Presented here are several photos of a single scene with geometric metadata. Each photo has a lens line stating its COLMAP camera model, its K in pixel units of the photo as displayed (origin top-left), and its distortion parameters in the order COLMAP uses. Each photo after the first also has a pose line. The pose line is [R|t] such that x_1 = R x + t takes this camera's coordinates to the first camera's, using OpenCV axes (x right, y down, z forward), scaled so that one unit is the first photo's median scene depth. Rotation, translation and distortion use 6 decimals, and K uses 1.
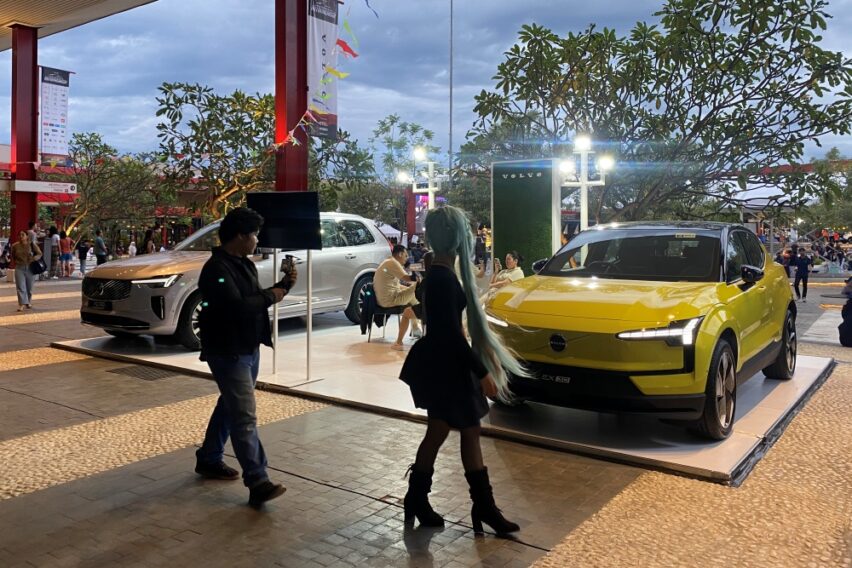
lens RADIAL K [[729.6, 0, 423.4], [0, 729.6, 228.9], [0, 0, 1]] dist [-0.004108, -0.010505]
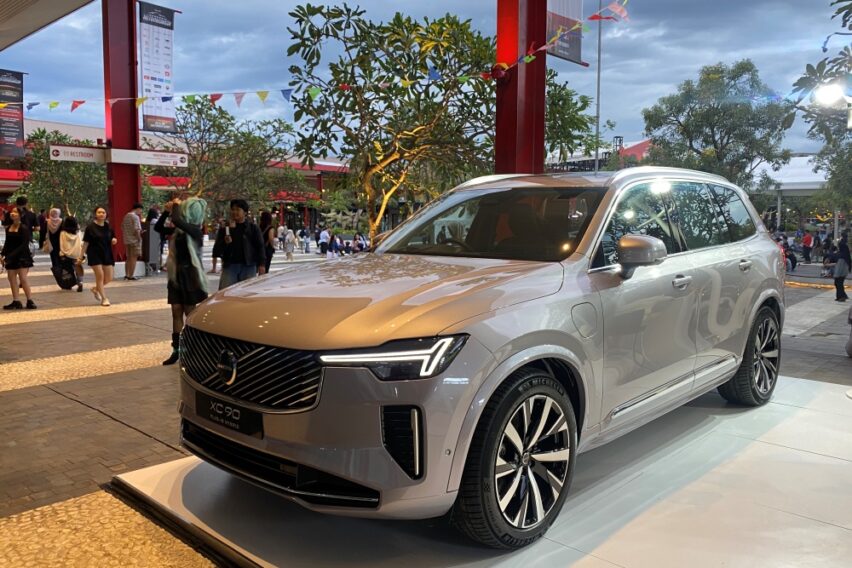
lens RADIAL K [[650.8, 0, 428.6], [0, 650.8, 283.0], [0, 0, 1]] dist [-0.001655, -0.002200]
pose [[0.994406, 0.013367, -0.104773, -0.146619], [-0.002752, 0.994903, 0.100803, 0.005210], [0.105587, -0.099951, 0.989374, 0.330647]]
